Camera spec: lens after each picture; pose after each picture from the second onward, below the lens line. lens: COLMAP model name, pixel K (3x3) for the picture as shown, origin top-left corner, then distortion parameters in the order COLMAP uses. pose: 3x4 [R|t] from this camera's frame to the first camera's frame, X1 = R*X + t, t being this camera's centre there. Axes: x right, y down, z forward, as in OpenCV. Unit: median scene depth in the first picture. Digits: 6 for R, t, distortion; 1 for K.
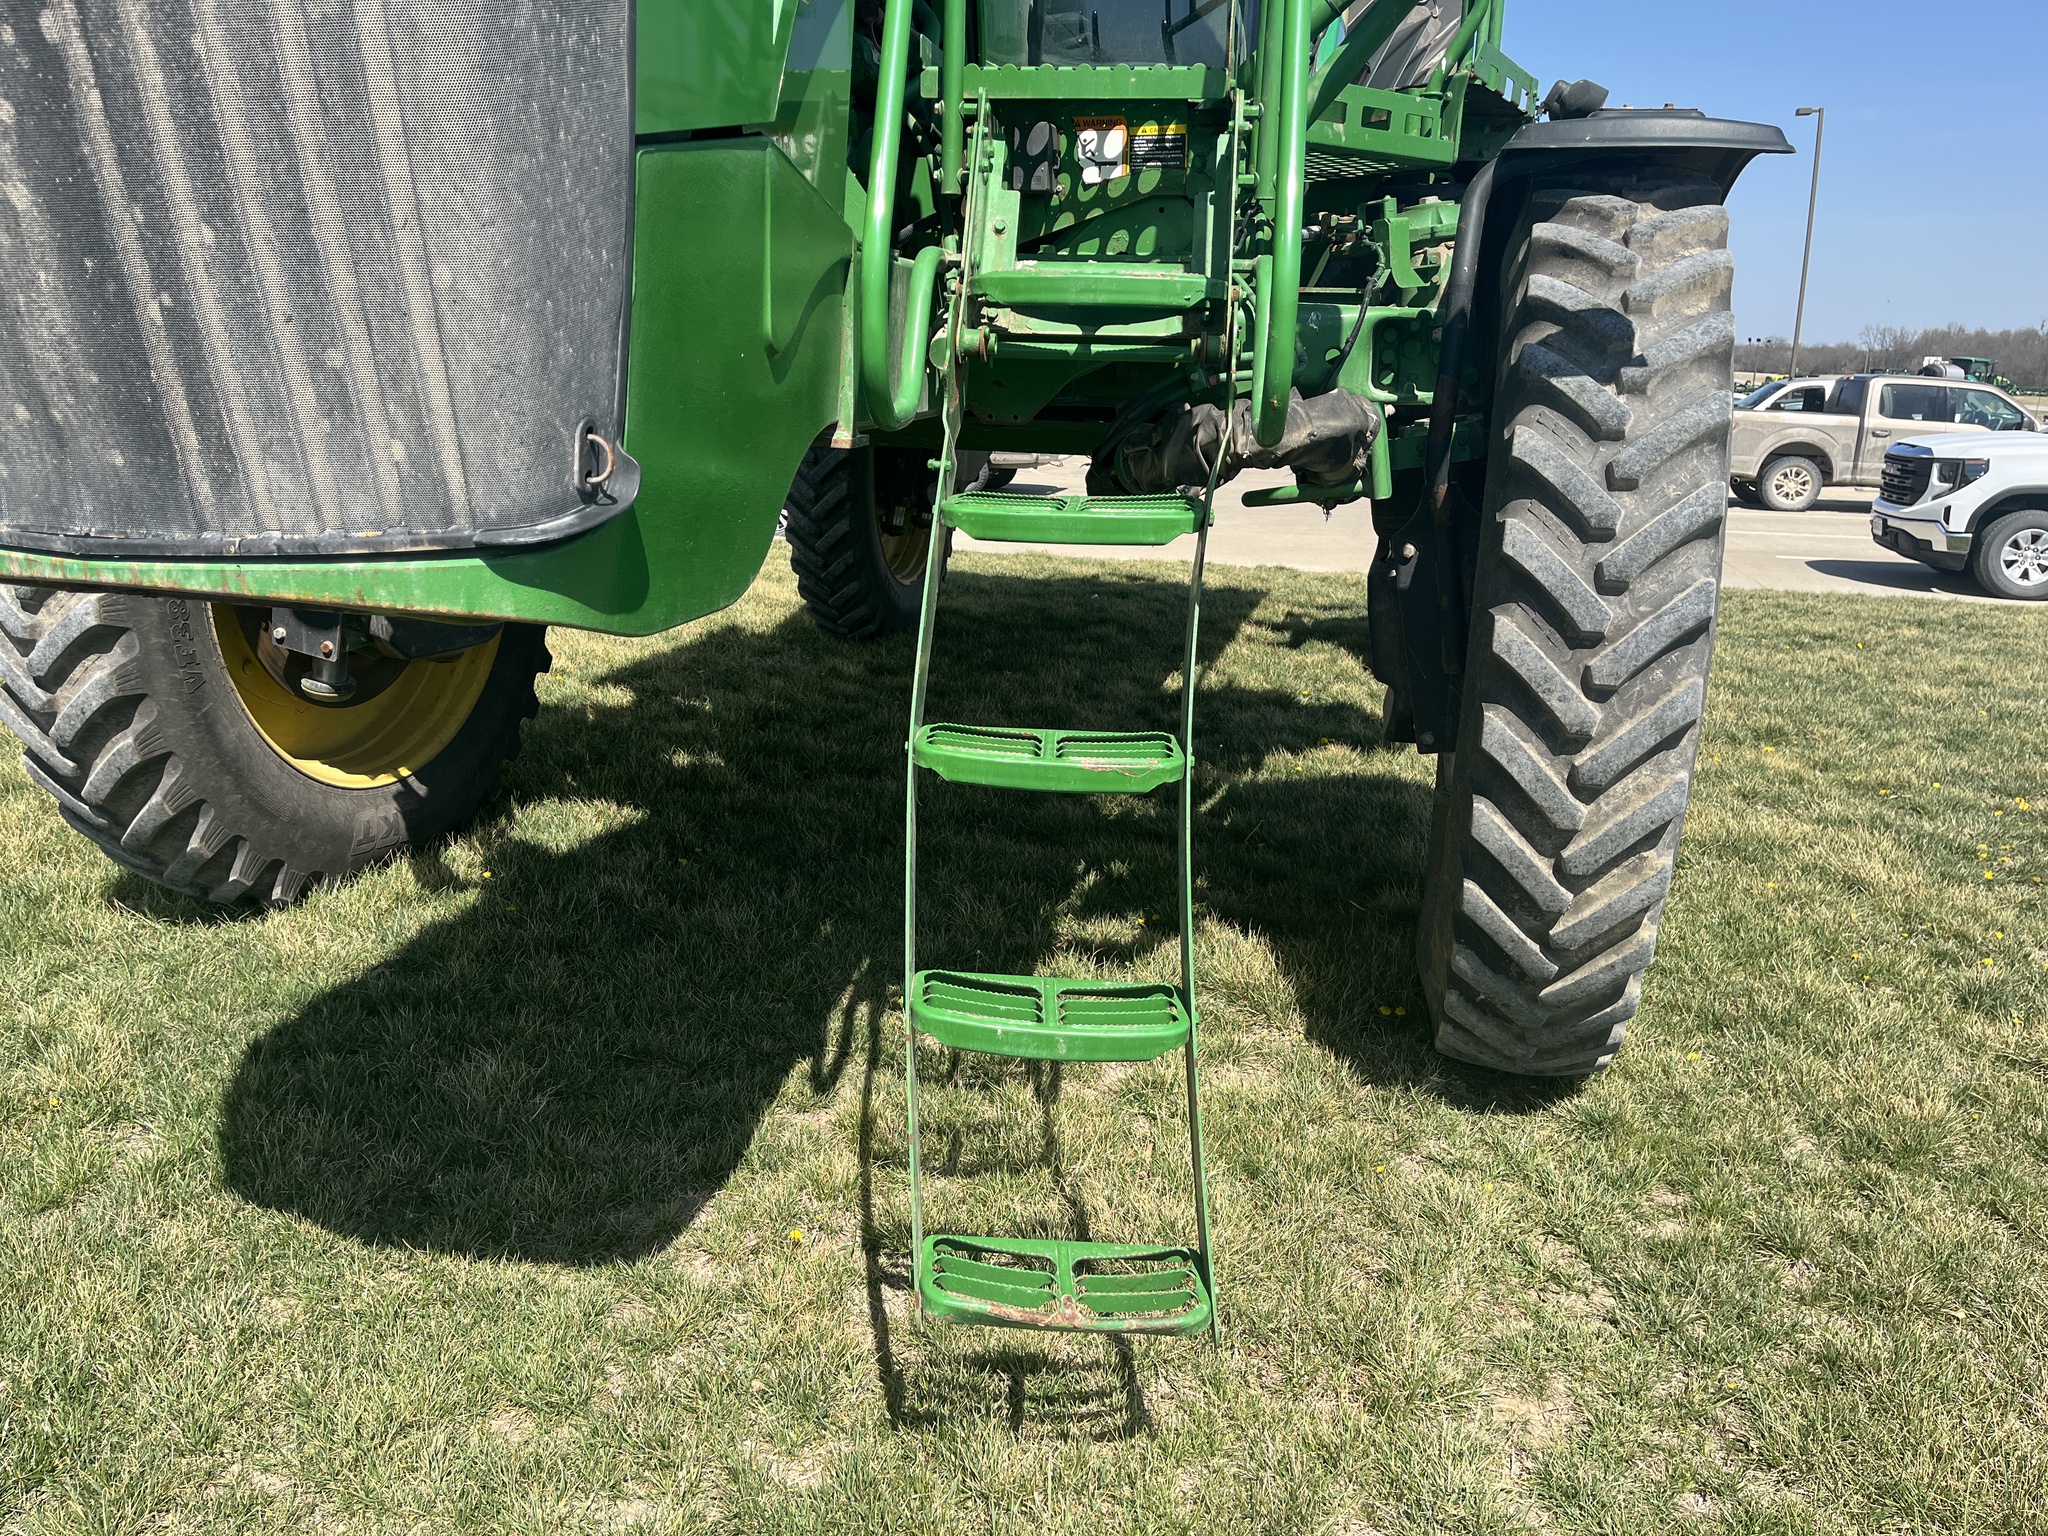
lens RADIAL K [[1557.0, 0, 1016.1], [0, 1557.0, 778.9], [0, 0, 1]] dist [0.063118, -0.078962]
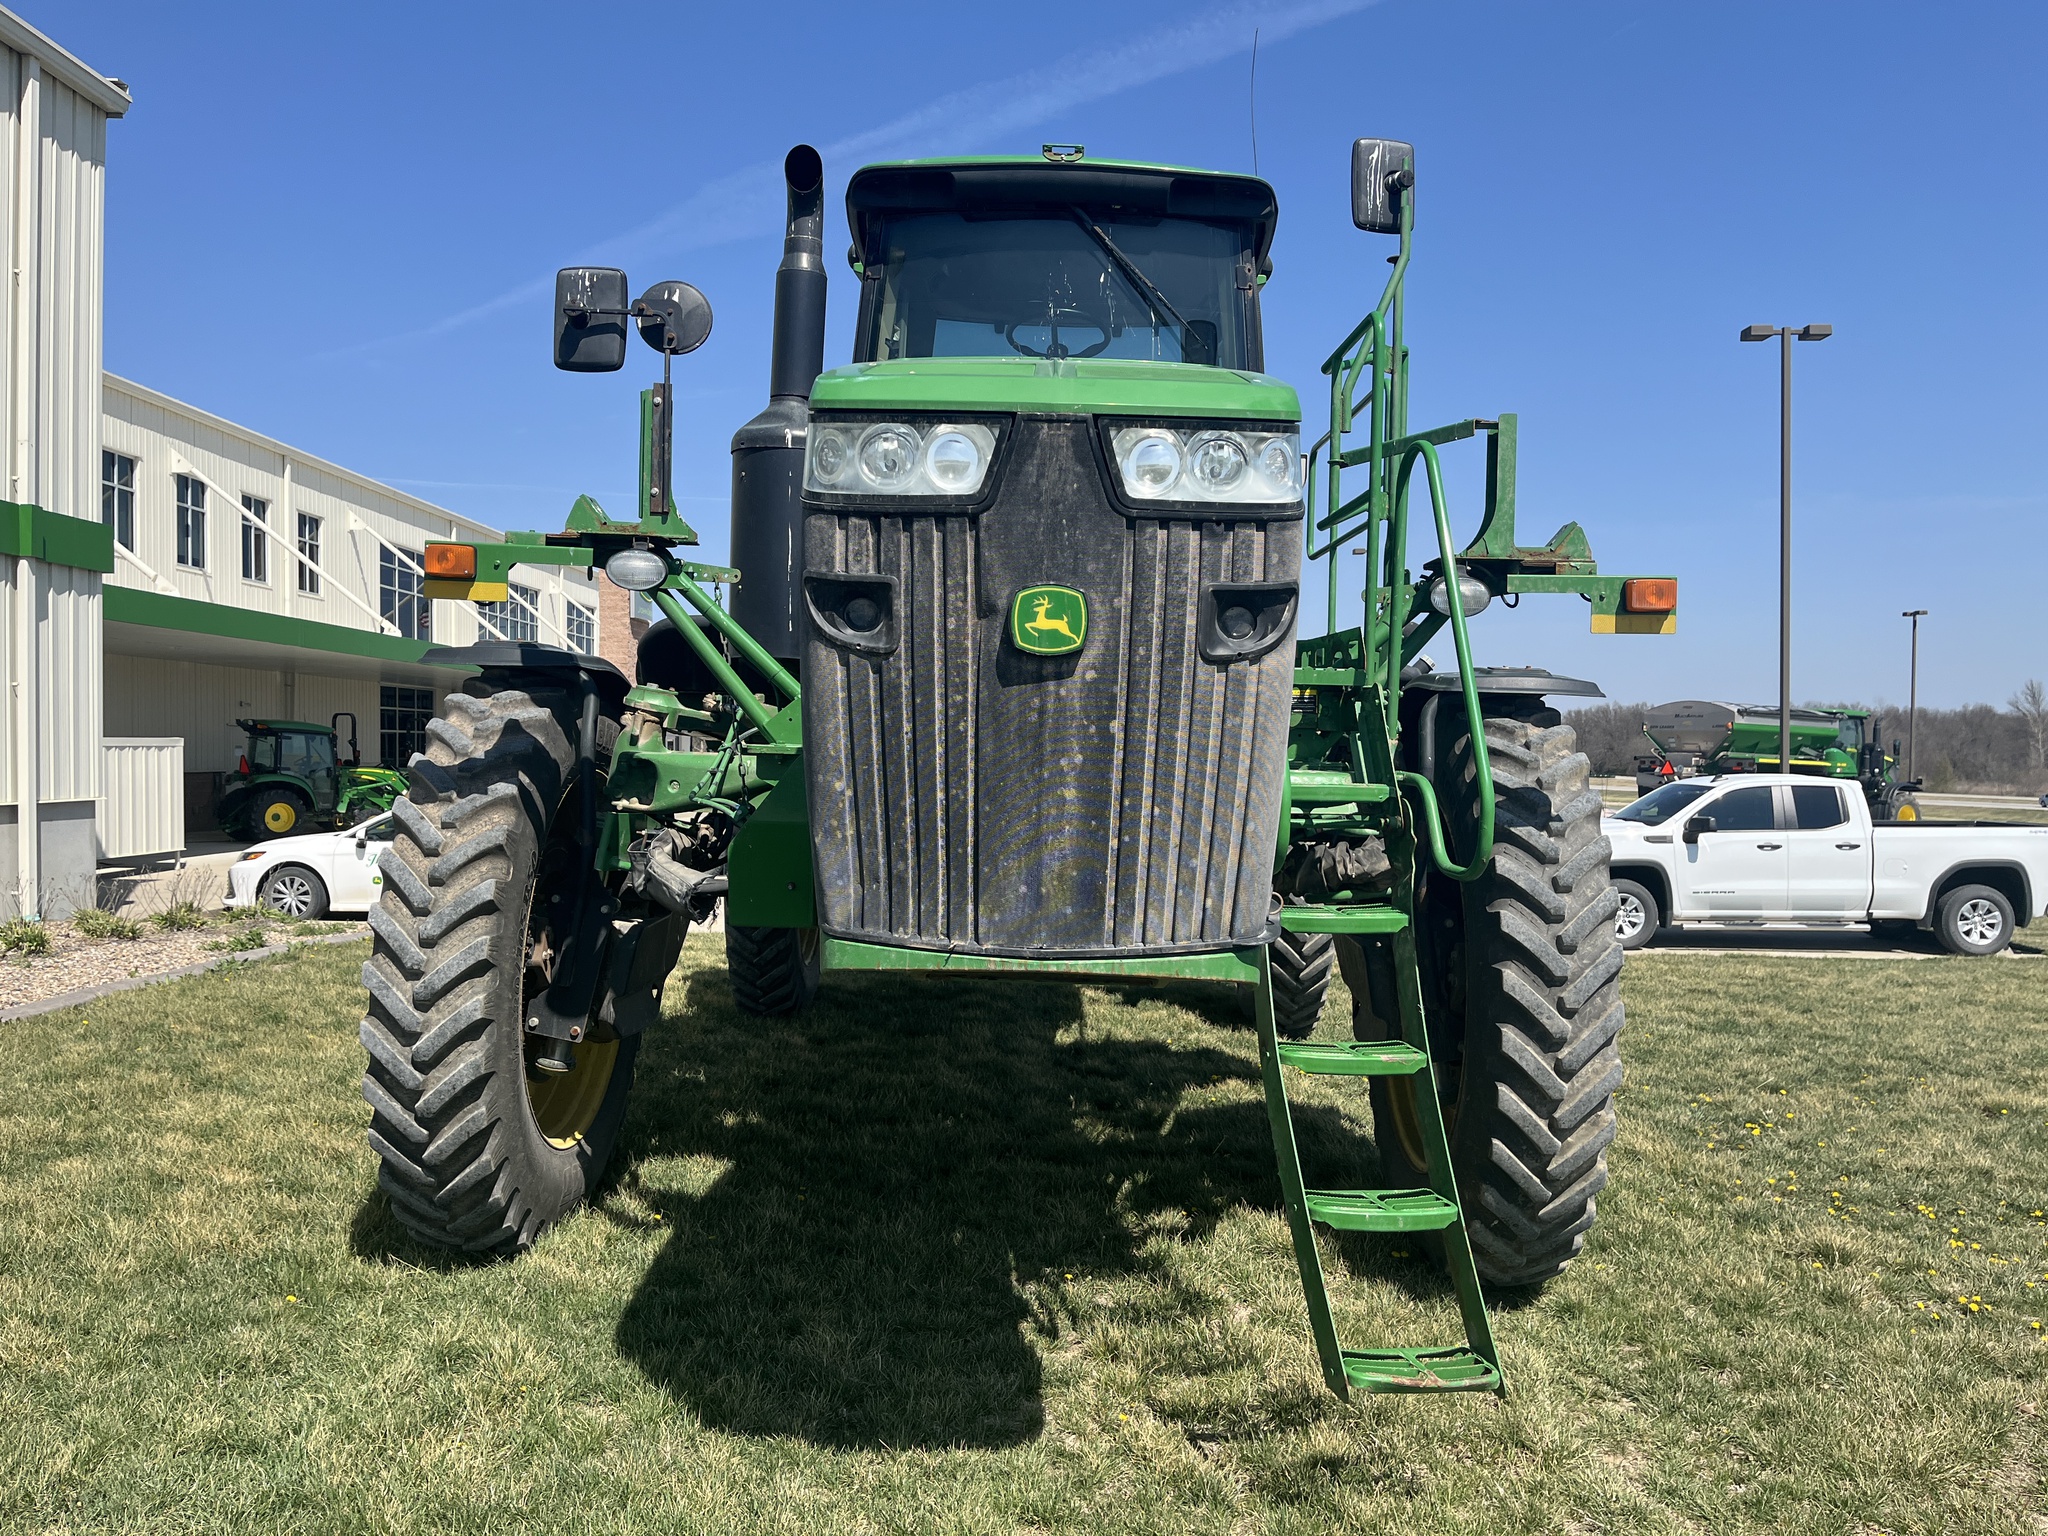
lens RADIAL K [[1557.0, 0, 1037.2], [0, 1557.0, 763.8], [0, 0, 1]] dist [0.063118, -0.078962]
pose [[0.969526, -0.004580, 0.244945, -0.541438], [0.064610, 0.969209, -0.237612, 0.044619], [-0.236314, 0.246197, 0.939969, -0.462843]]
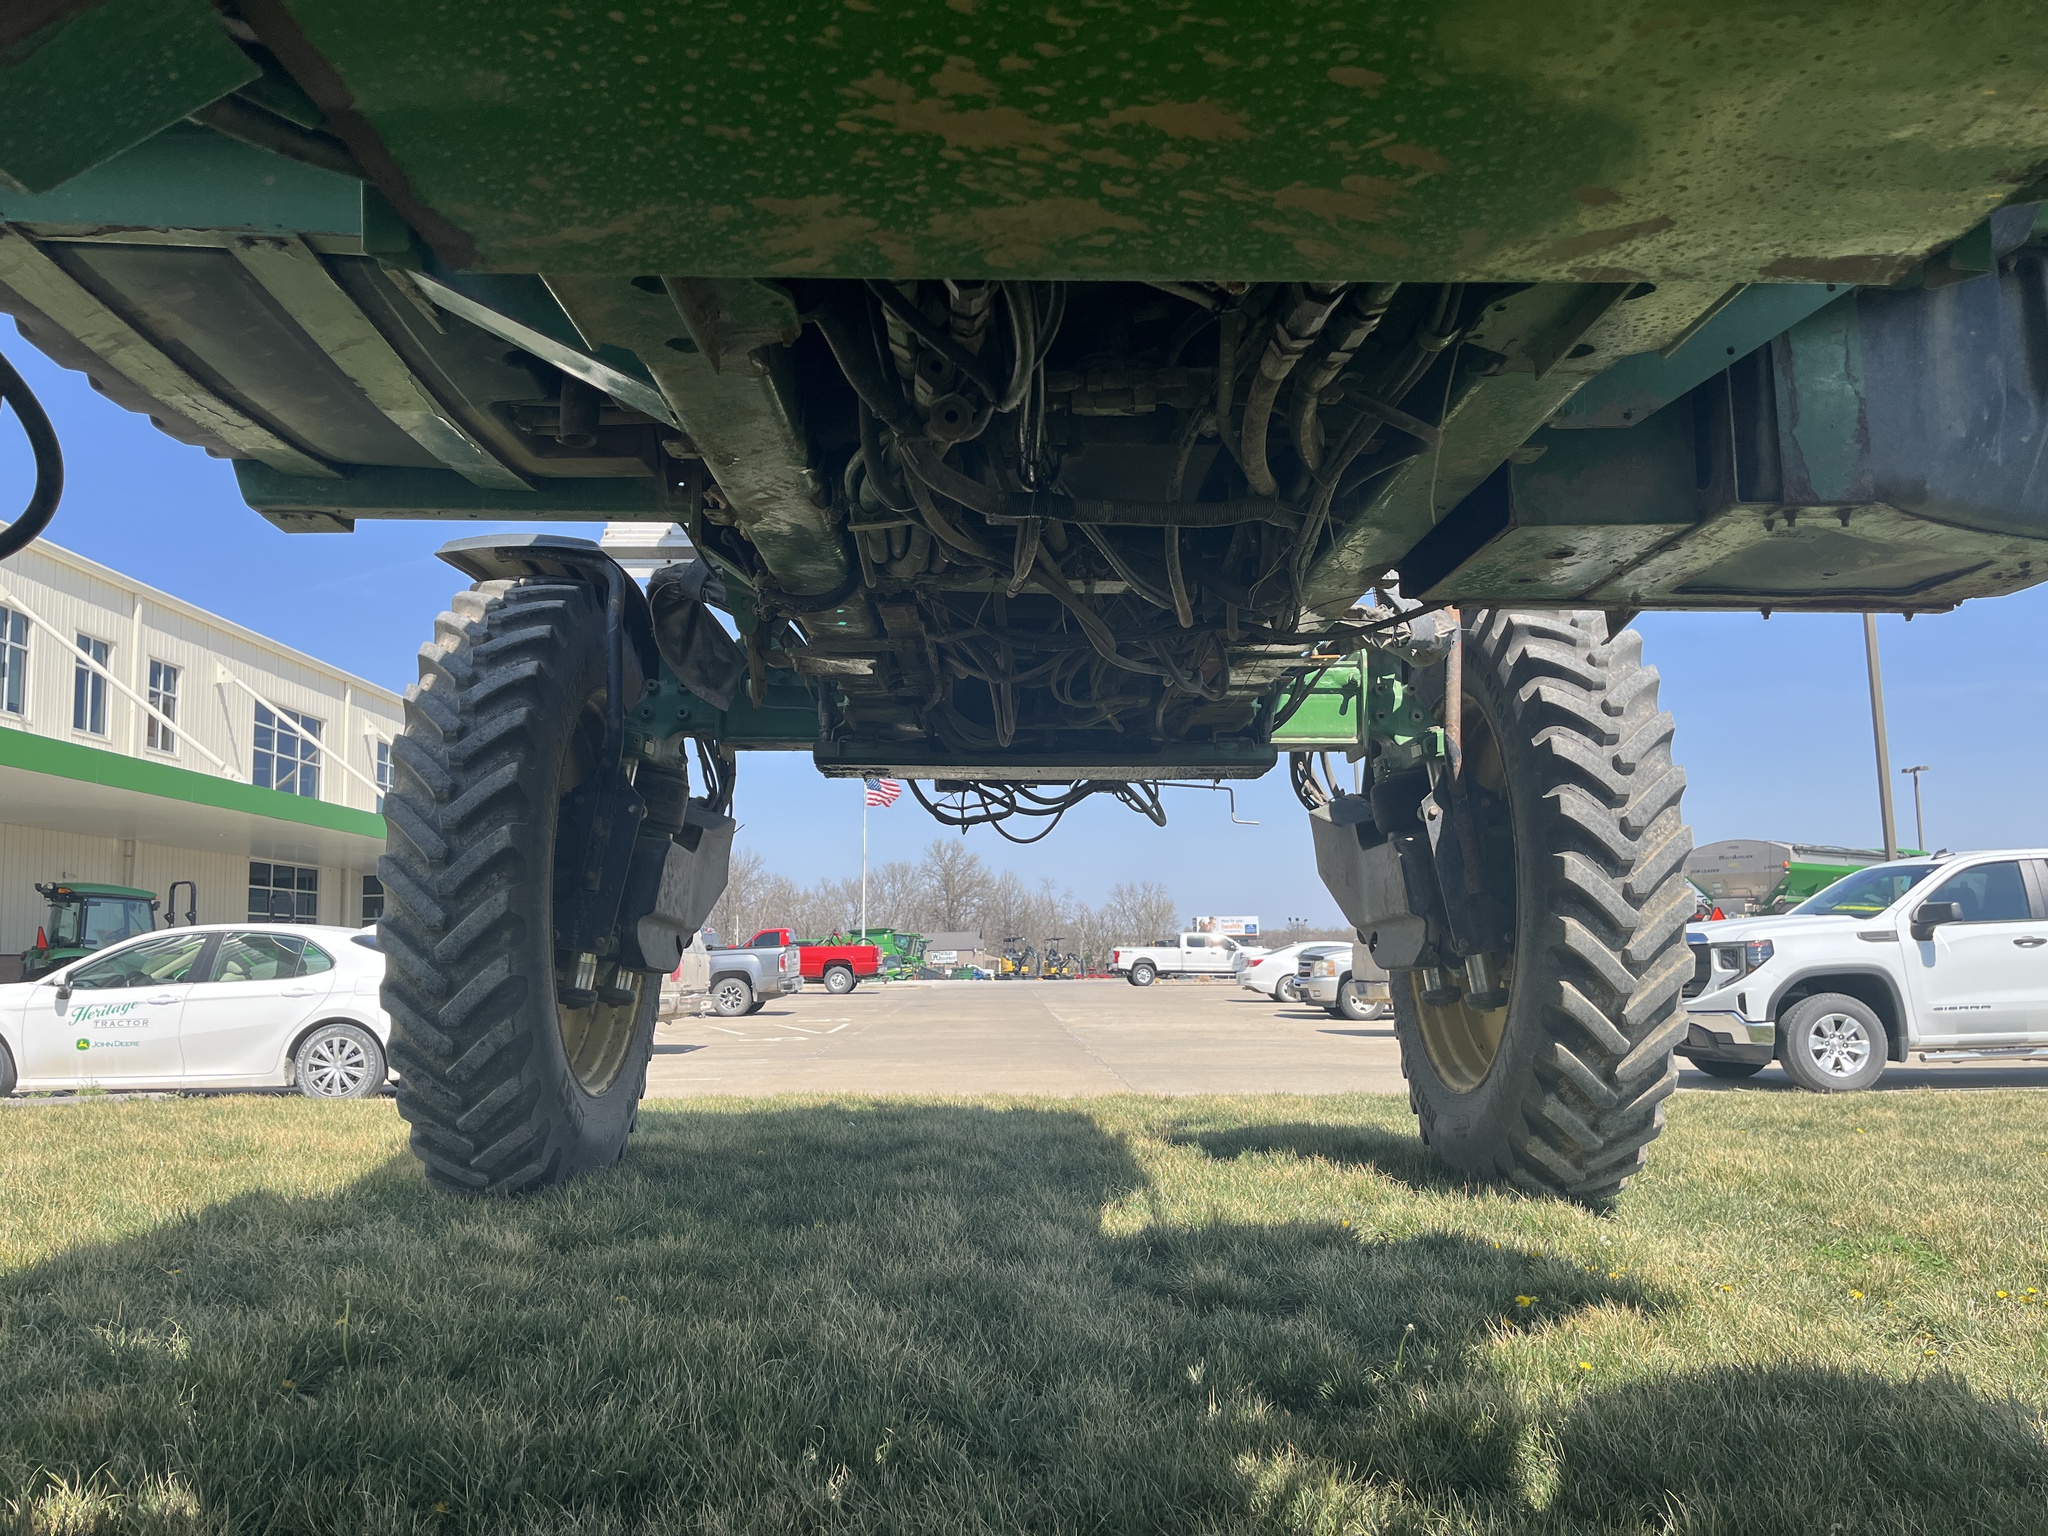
lens RADIAL K [[1557.0, 0, 1018.5], [0, 1557.0, 770.1], [0, 0, 1]] dist [0.063118, -0.078962]
pose [[0.965564, 0.002356, 0.260153, -0.199825], [0.094172, 0.928987, -0.357932, -0.038961], [-0.242522, 0.370105, 0.896775, 1.139517]]
